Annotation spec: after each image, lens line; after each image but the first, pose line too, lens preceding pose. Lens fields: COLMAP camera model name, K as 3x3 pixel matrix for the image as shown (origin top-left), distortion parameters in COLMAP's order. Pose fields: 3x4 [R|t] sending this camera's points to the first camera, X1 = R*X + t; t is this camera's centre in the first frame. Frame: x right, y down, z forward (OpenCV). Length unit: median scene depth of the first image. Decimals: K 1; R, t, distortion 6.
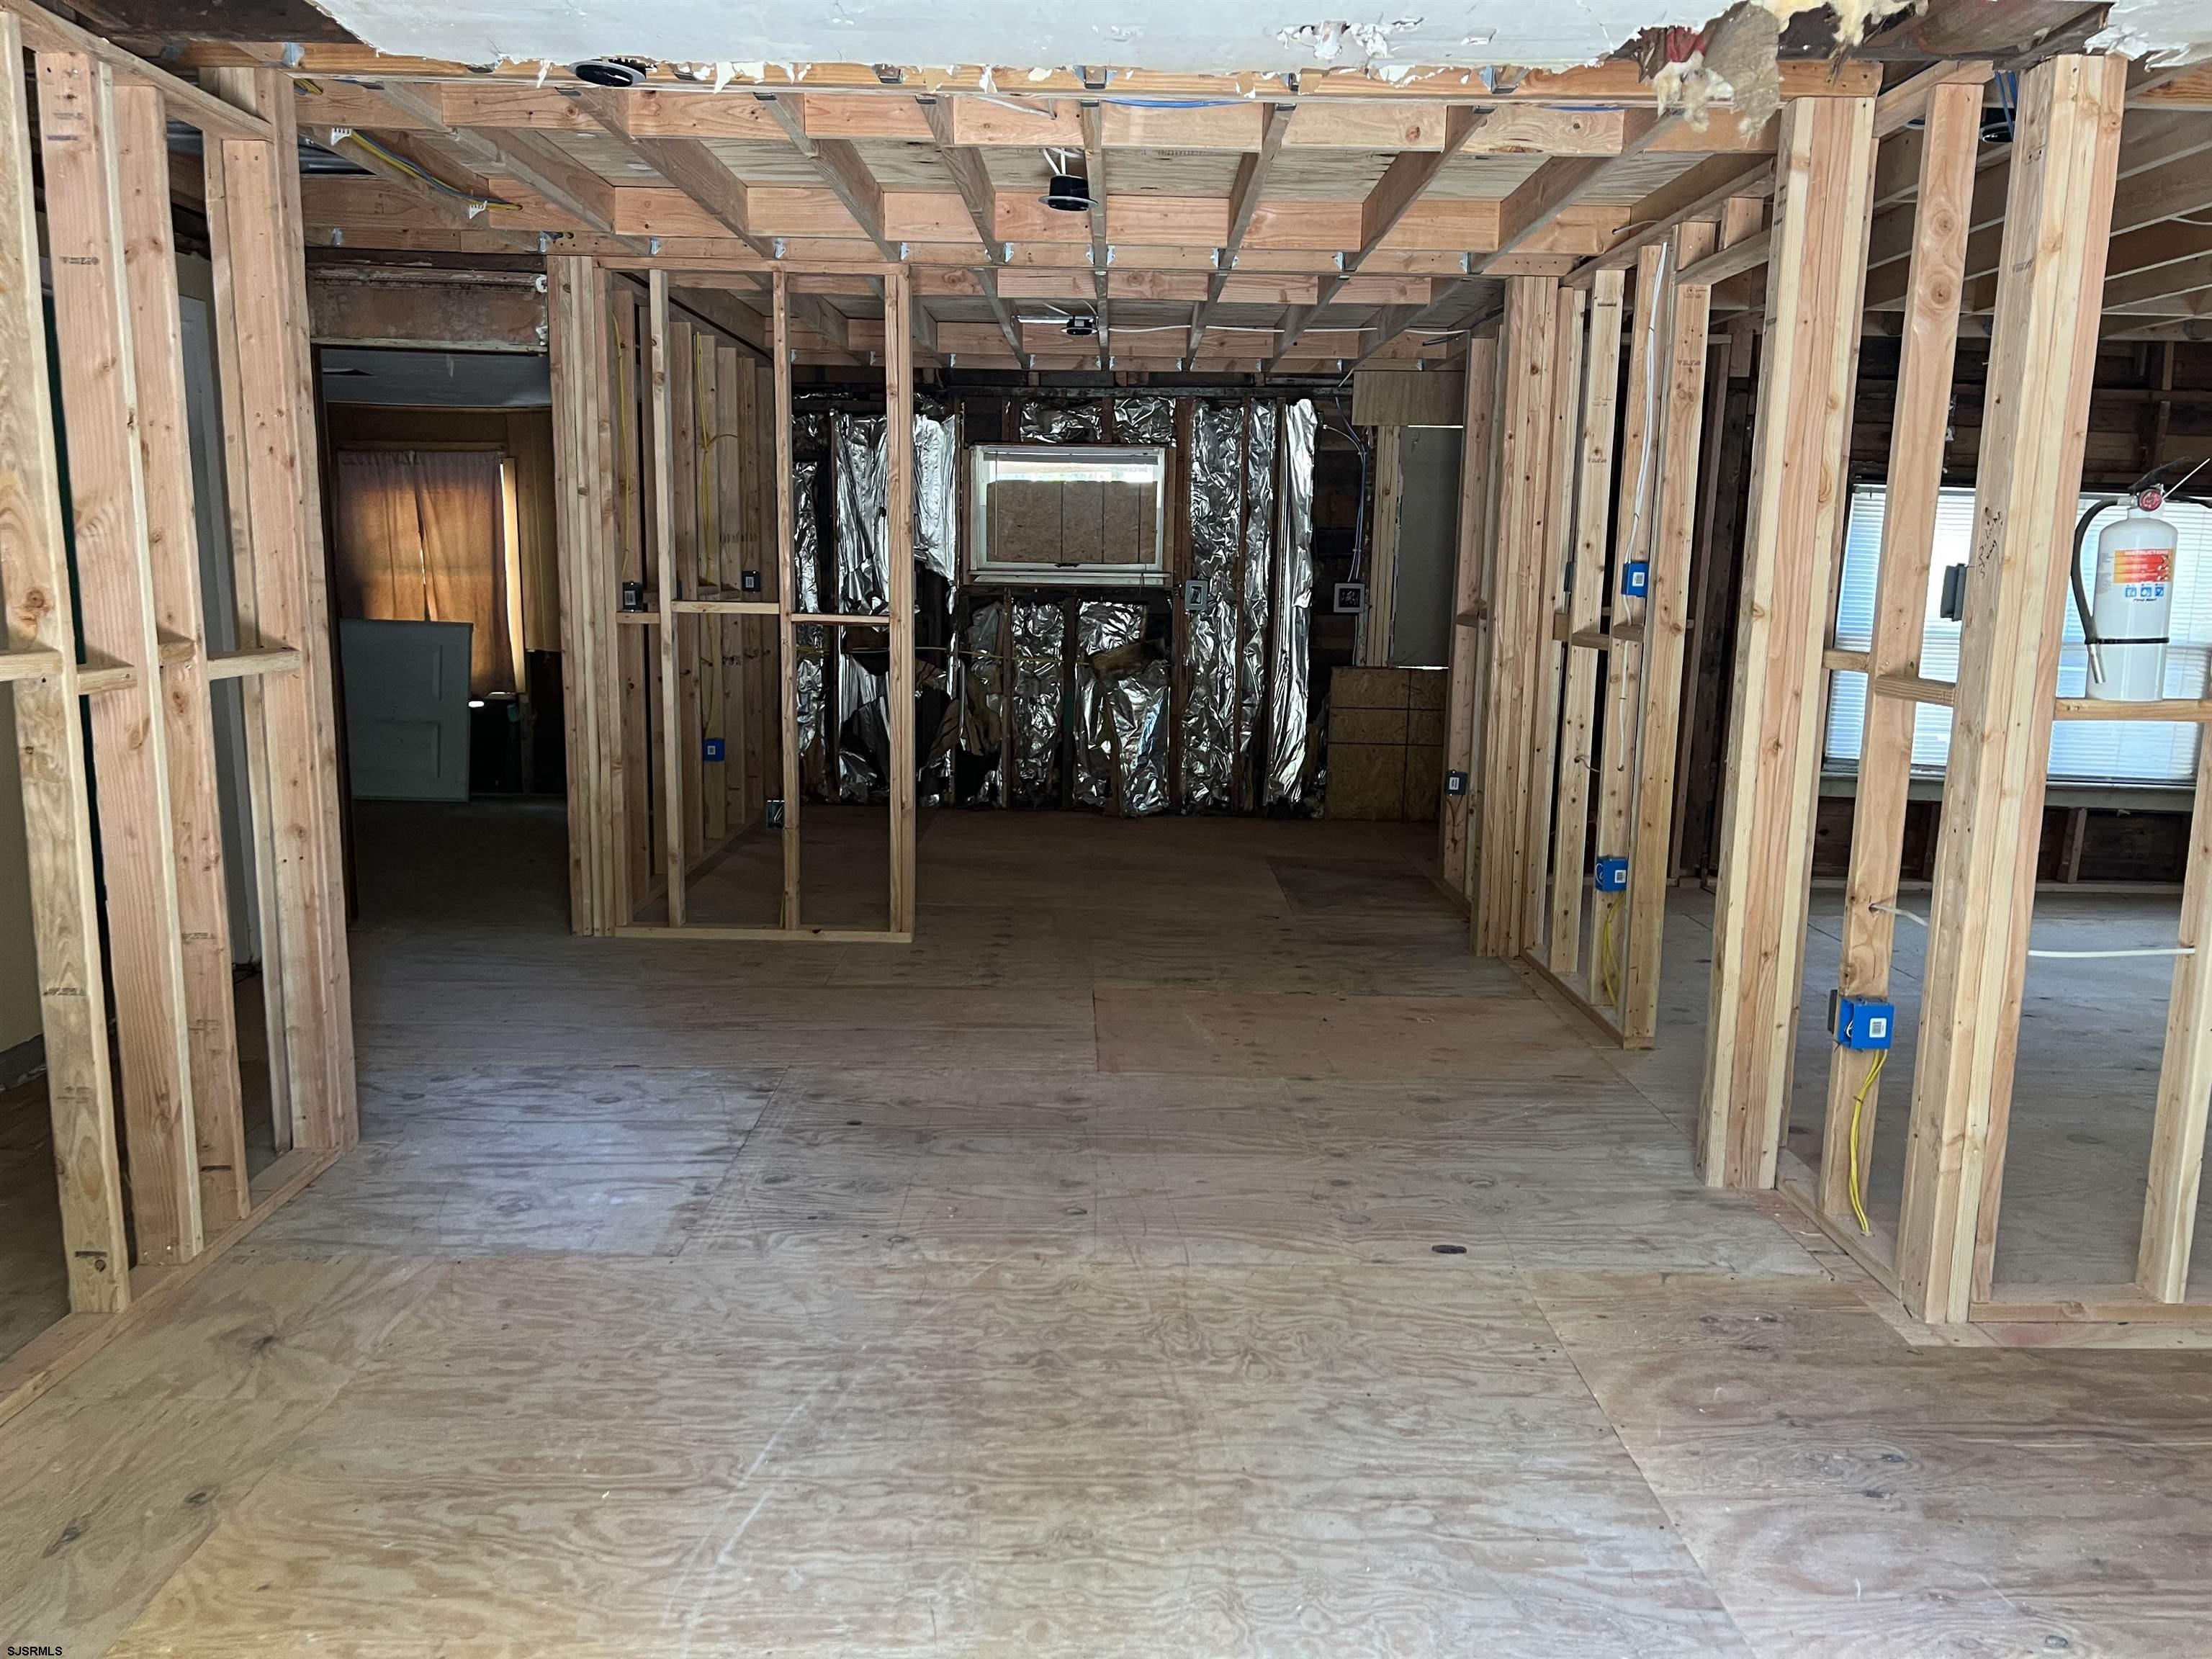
lens RADIAL K [[1653.3, 0, 1088.8], [0, 1653.3, 822.0], [0, 0, 1]] dist [0.050873, -0.054050]
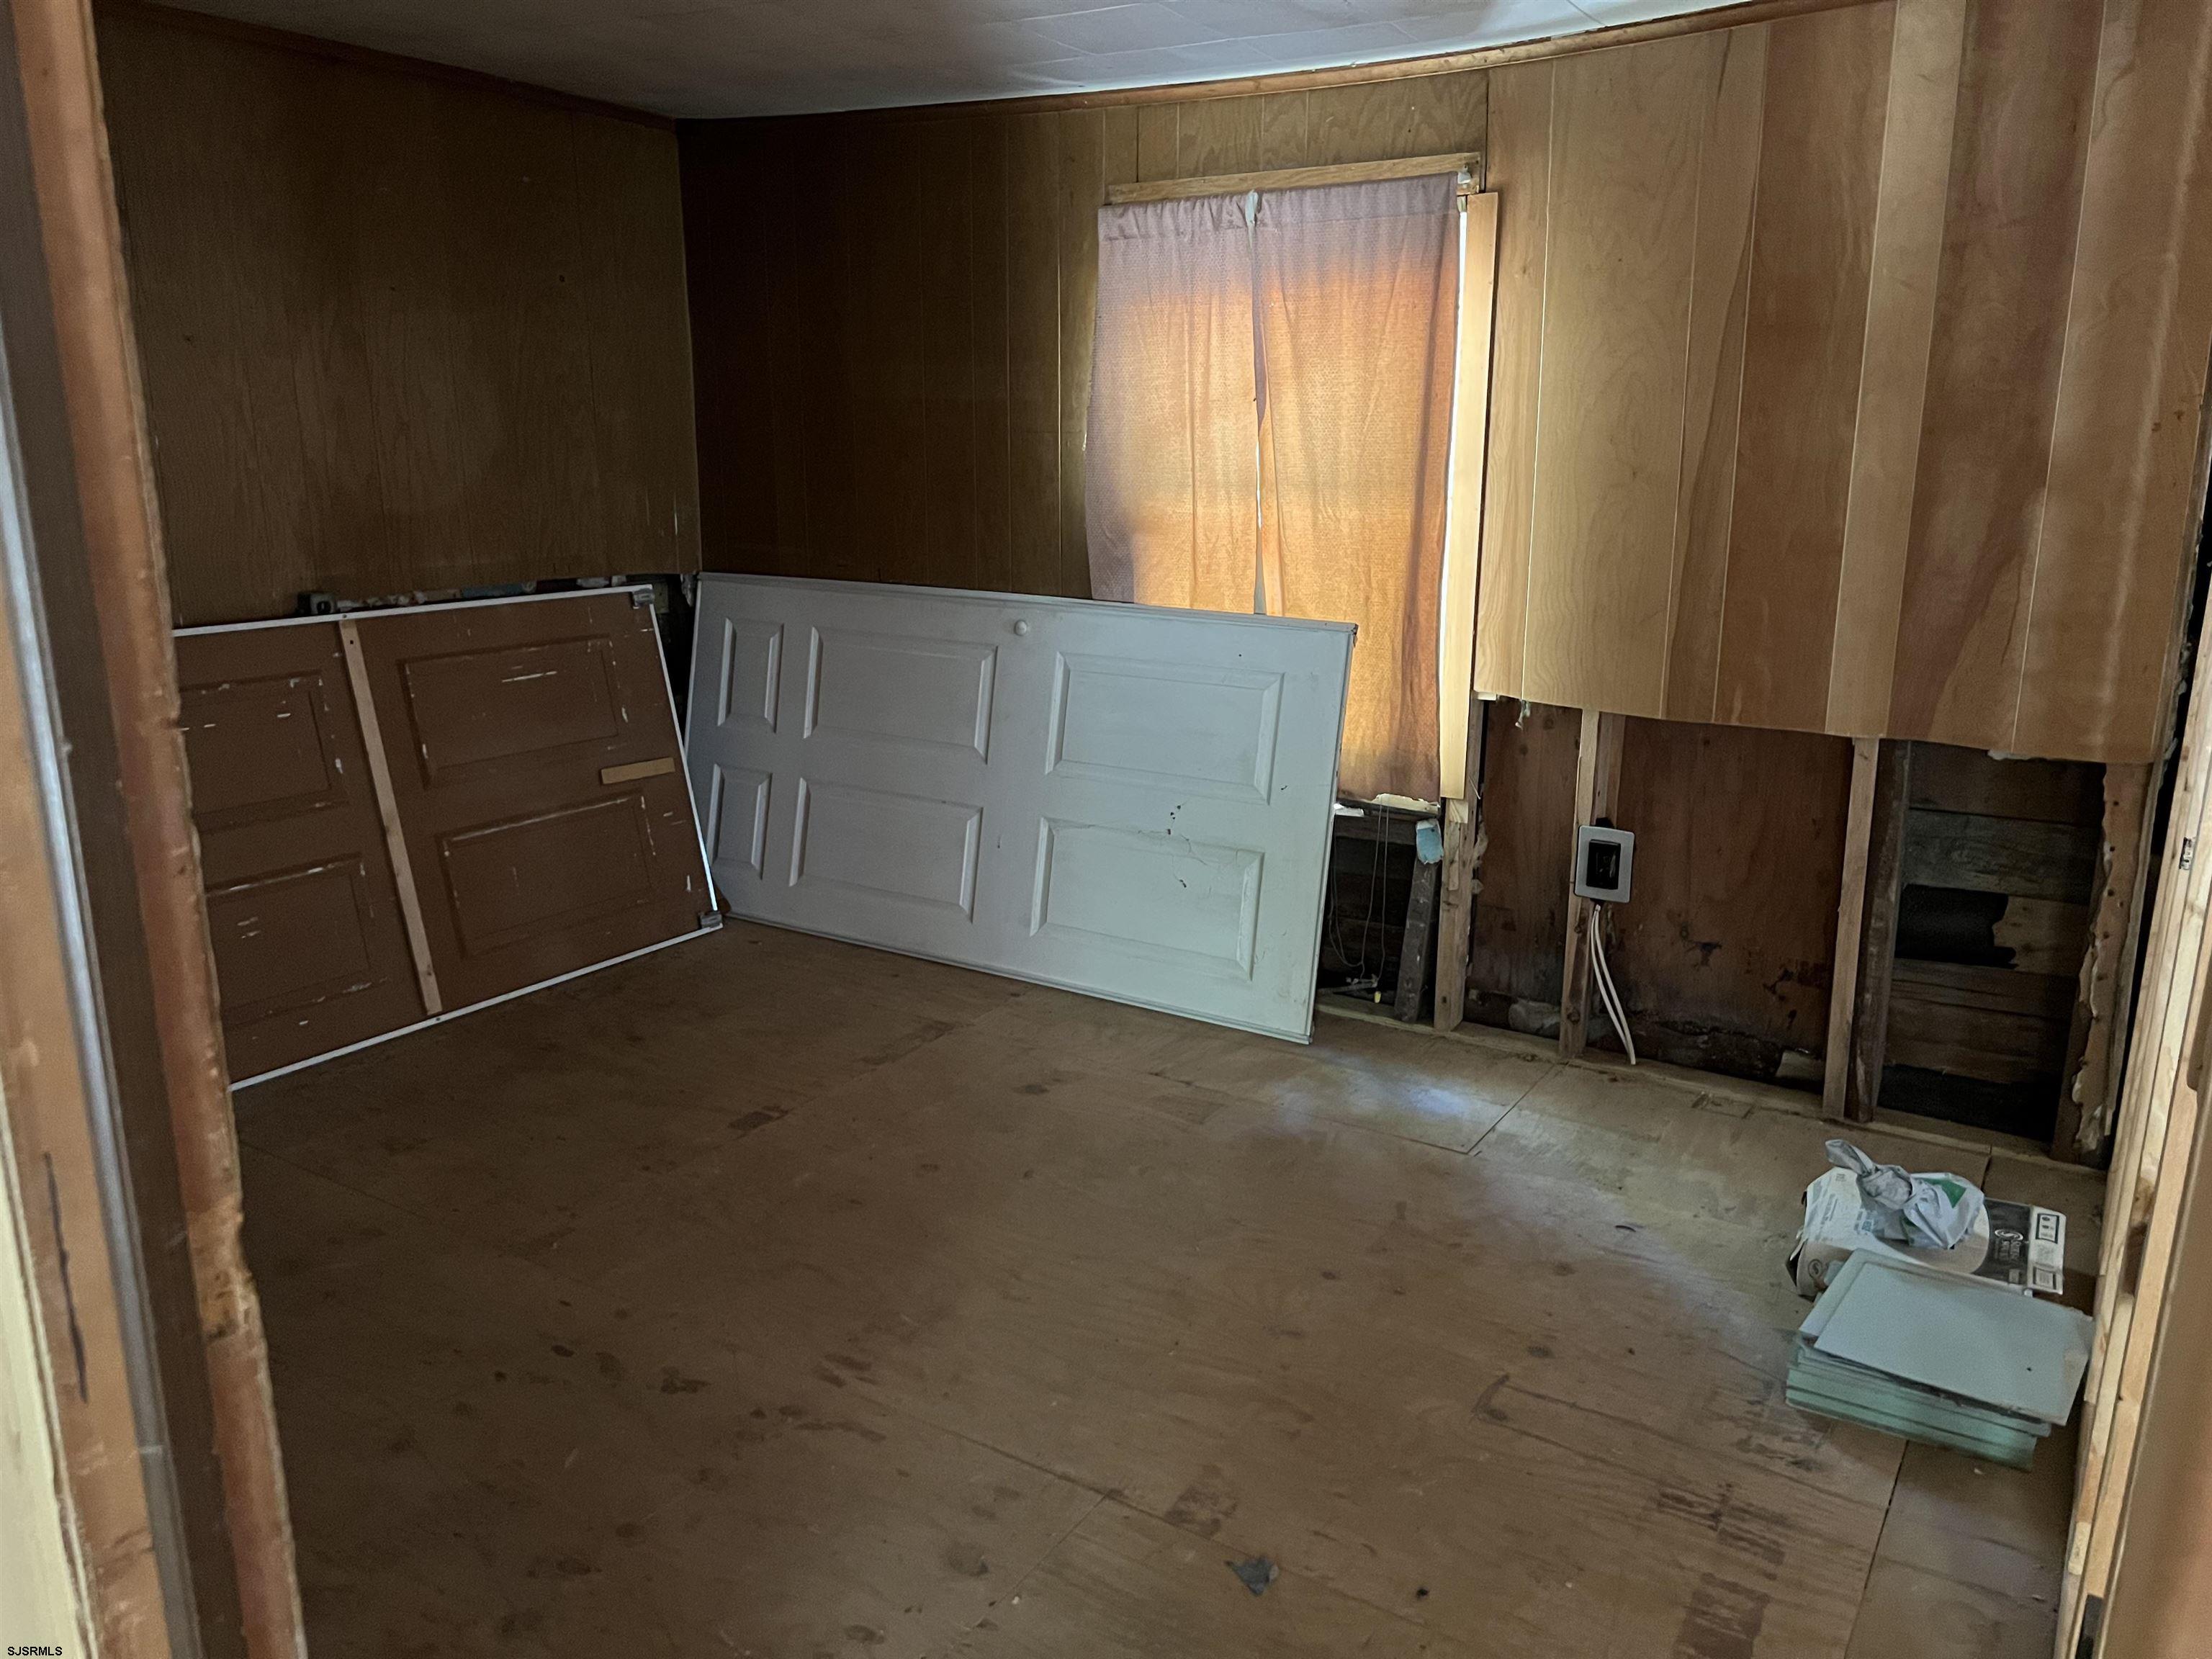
lens RADIAL K [[1653.3, 0, 1100.6], [0, 1653.3, 832.5], [0, 0, 1]] dist [0.050873, -0.054050]
pose [[0.855463, 0.115823, -0.504745, -0.262653], [-0.073640, 0.991971, 0.102817, -0.130795], [0.512601, -0.050786, 0.857124, 0.761554]]
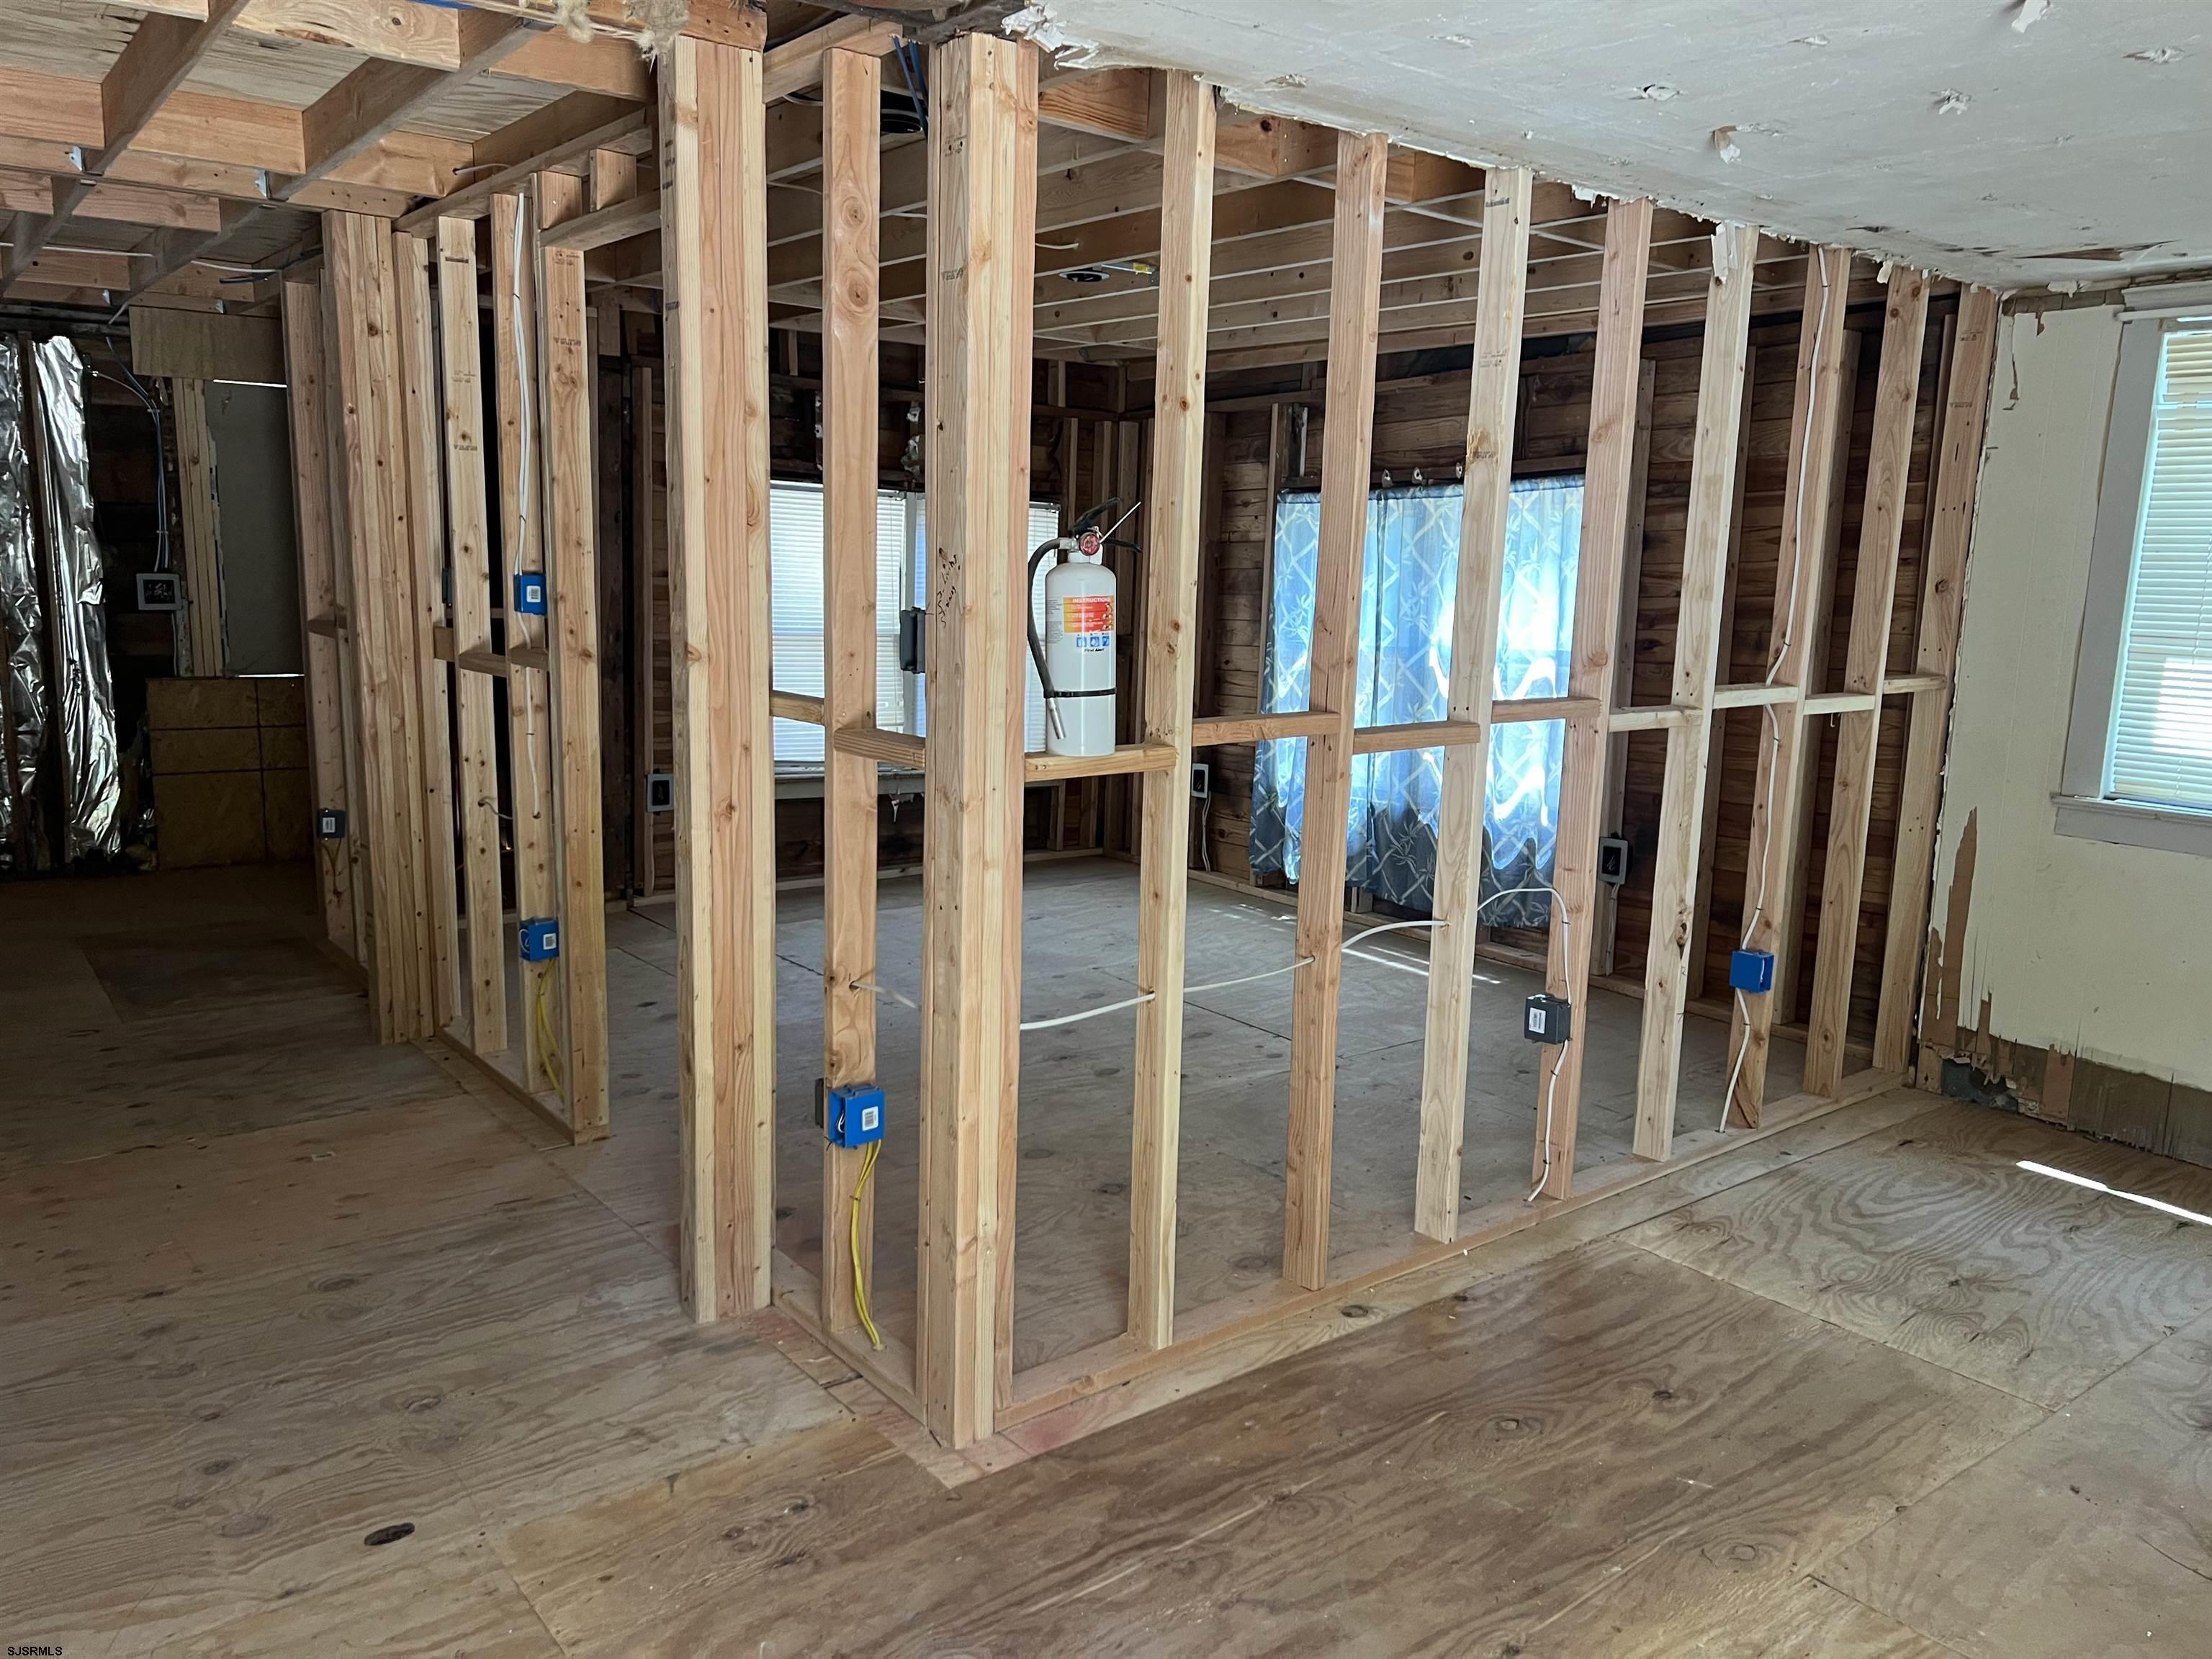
lens RADIAL K [[1653.3, 0, 1112.4], [0, 1653.3, 842.6], [0, 0, 1]] dist [0.050873, -0.054050]
pose [[0.789429, -0.105070, 0.604782, 0.025049], [0.084917, 0.994462, 0.061928, -0.032374], [-0.607940, 0.002469, 0.793979, 0.100686]]
